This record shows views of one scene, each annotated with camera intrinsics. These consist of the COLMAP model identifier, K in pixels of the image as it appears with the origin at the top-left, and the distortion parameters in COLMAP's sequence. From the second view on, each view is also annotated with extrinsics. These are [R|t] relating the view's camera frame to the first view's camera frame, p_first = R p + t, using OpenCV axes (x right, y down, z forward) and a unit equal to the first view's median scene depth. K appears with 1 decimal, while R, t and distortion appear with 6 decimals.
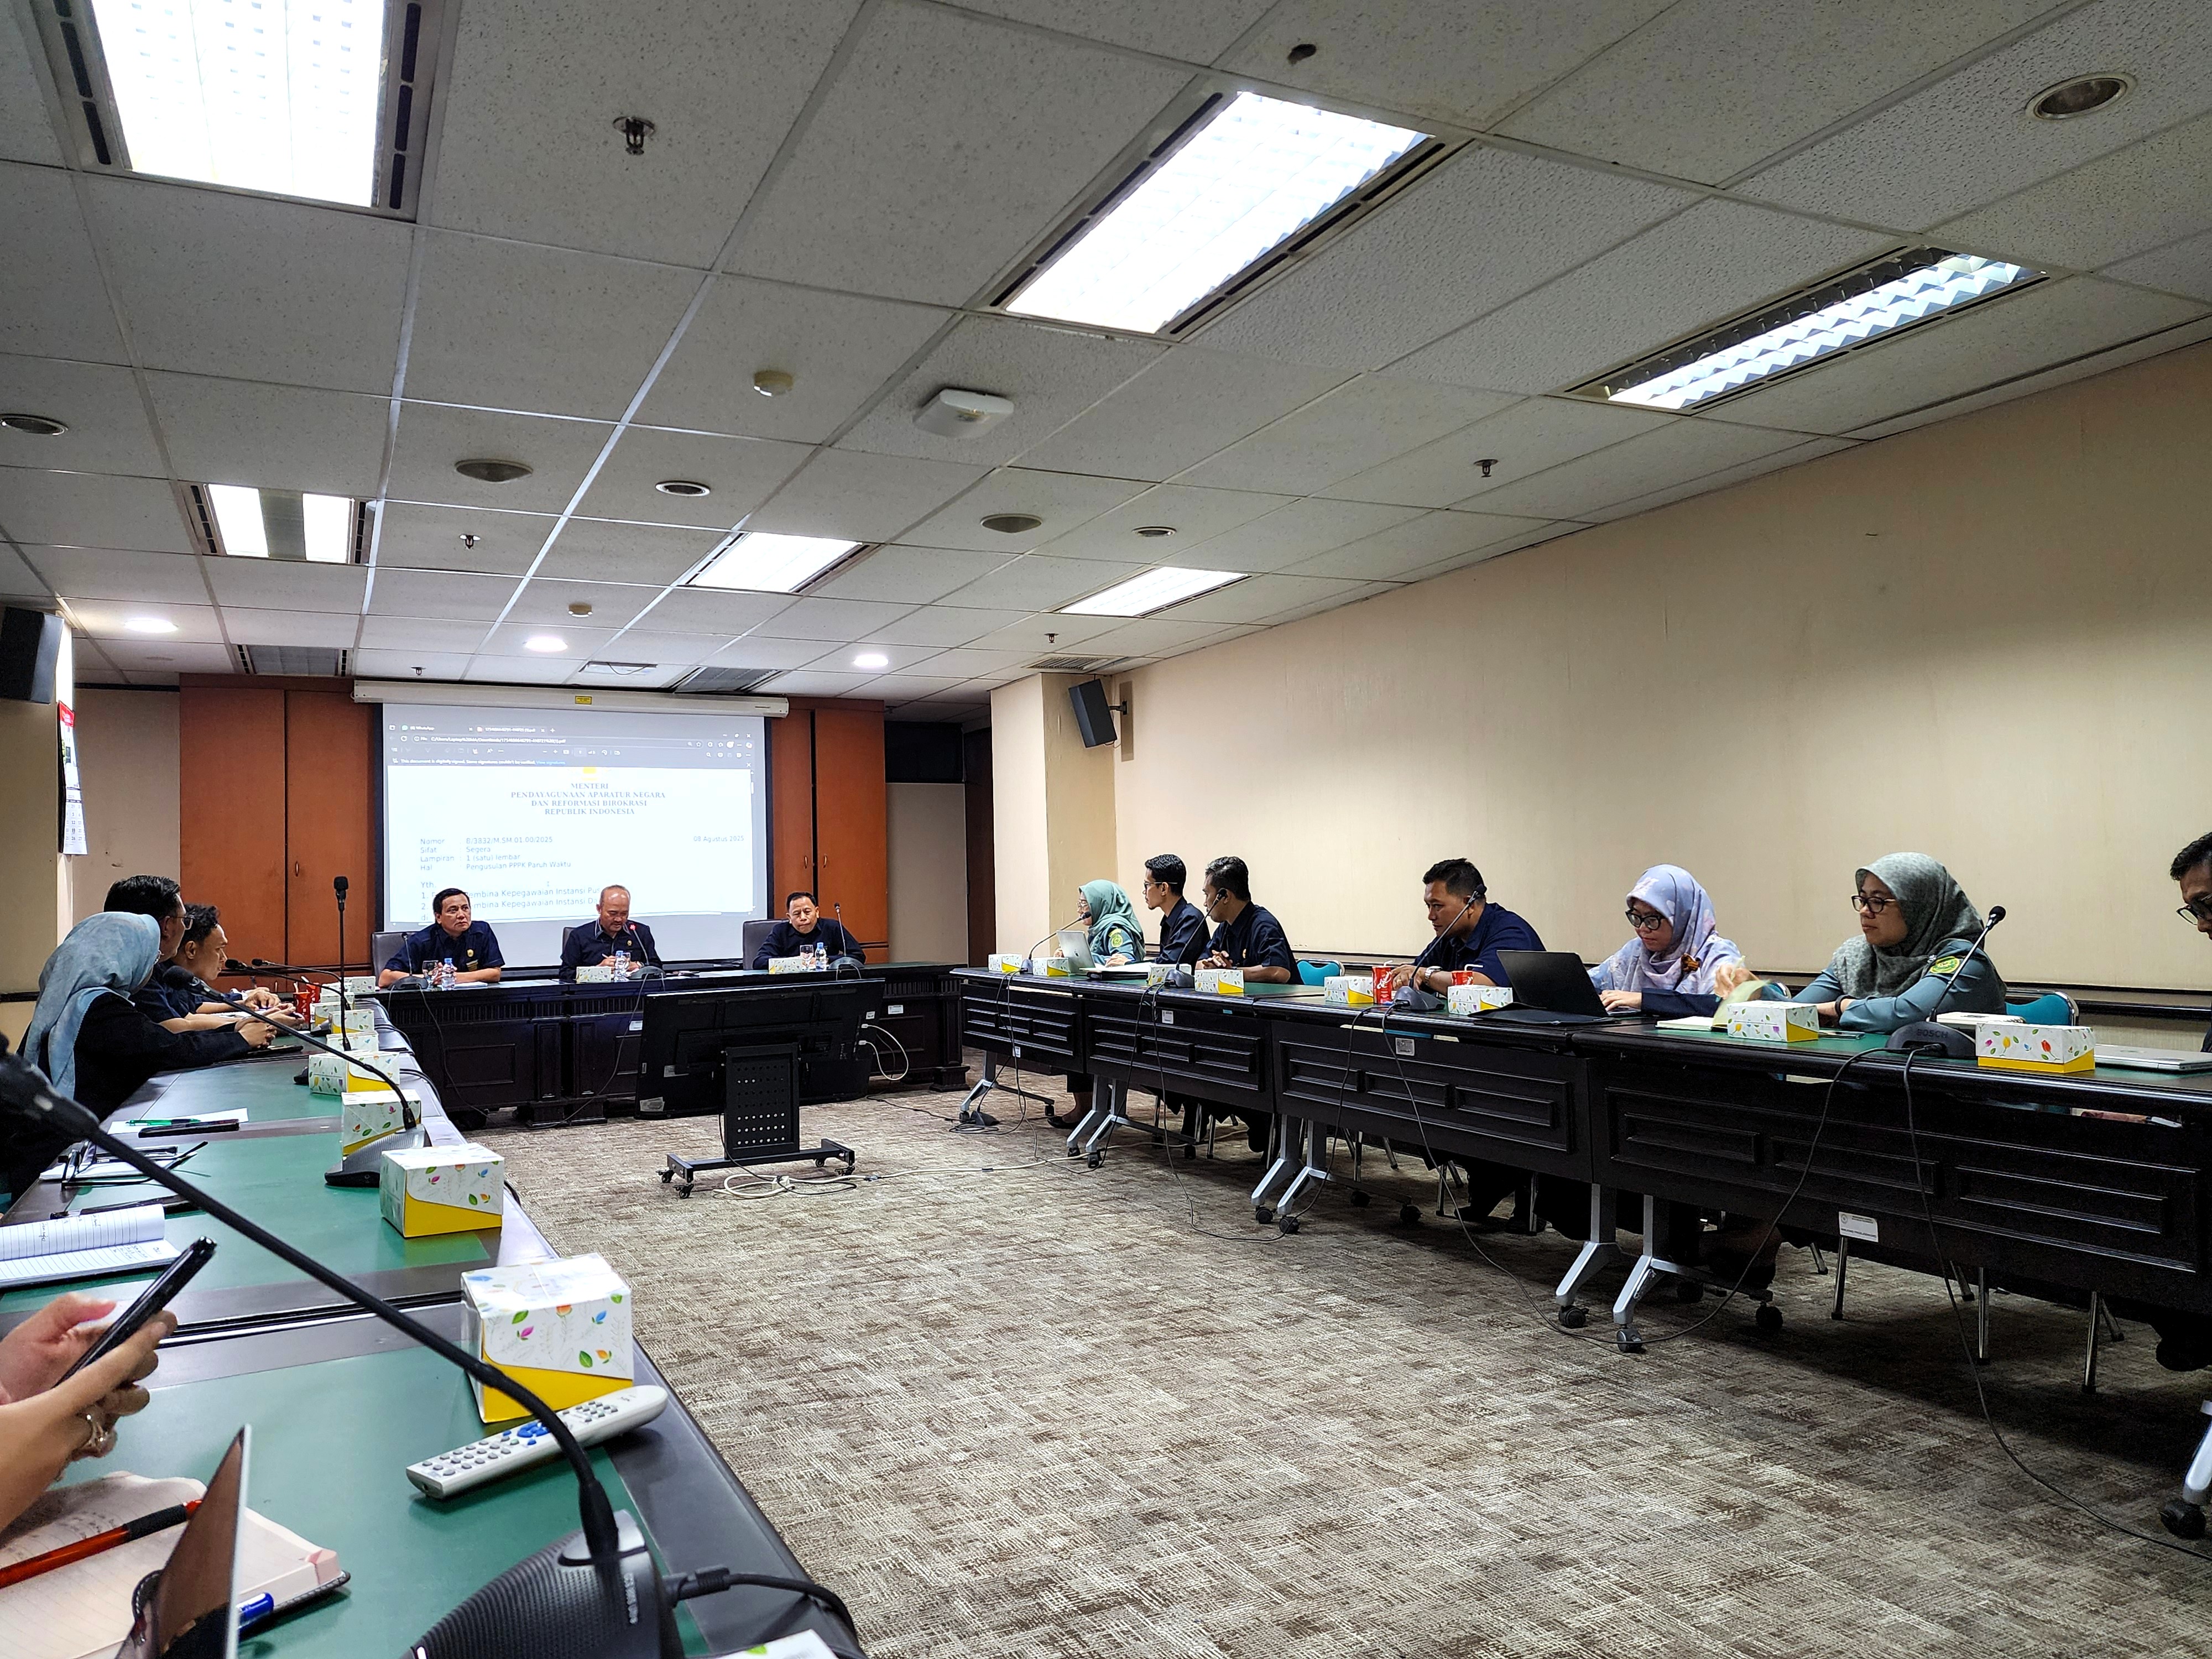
lens RADIAL K [[1569.3, 0, 1106.0], [0, 1569.3, 829.5], [0, 0, 1]] dist [0.096866, 0.000503]
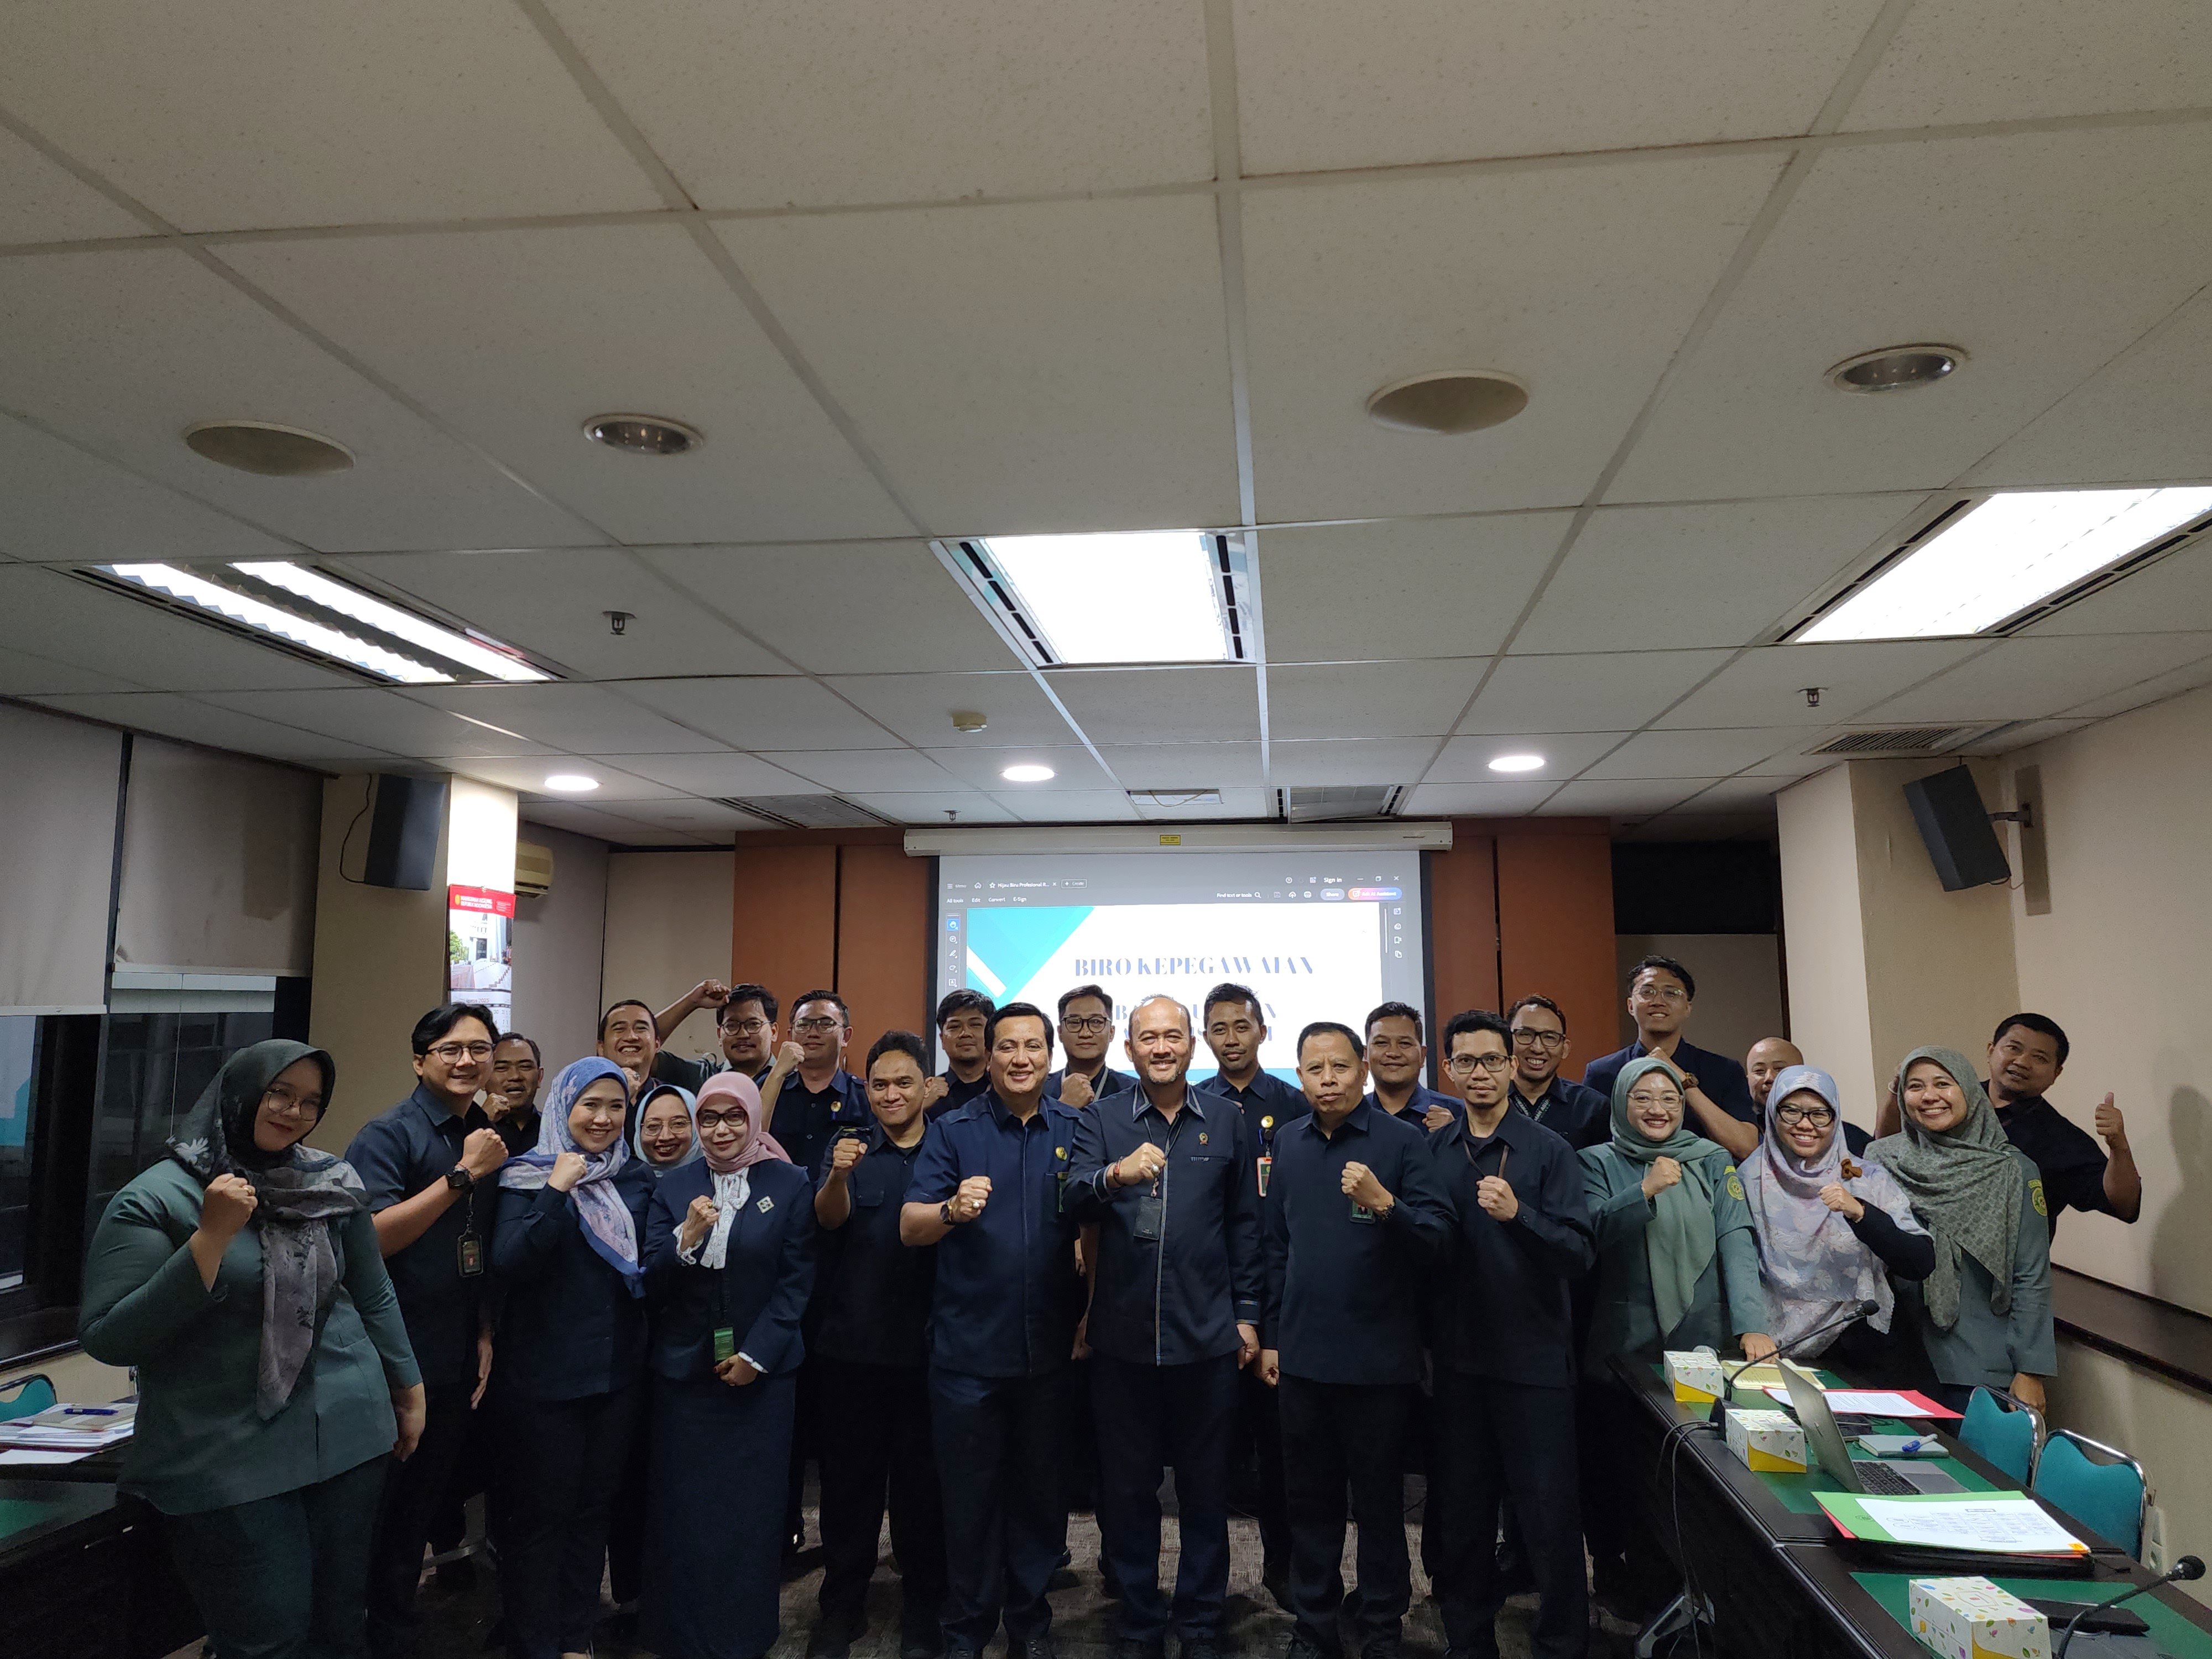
lens RADIAL K [[1569.3, 0, 1106.0], [0, 1569.3, 829.5], [0, 0, 1]] dist [0.096866, 0.000503]
pose [[0.842940, -0.039377, -0.536565, 0.043725], [0.004864, 0.997835, -0.065586, -0.038468], [0.537986, 0.052676, 0.841307, 0.369172]]
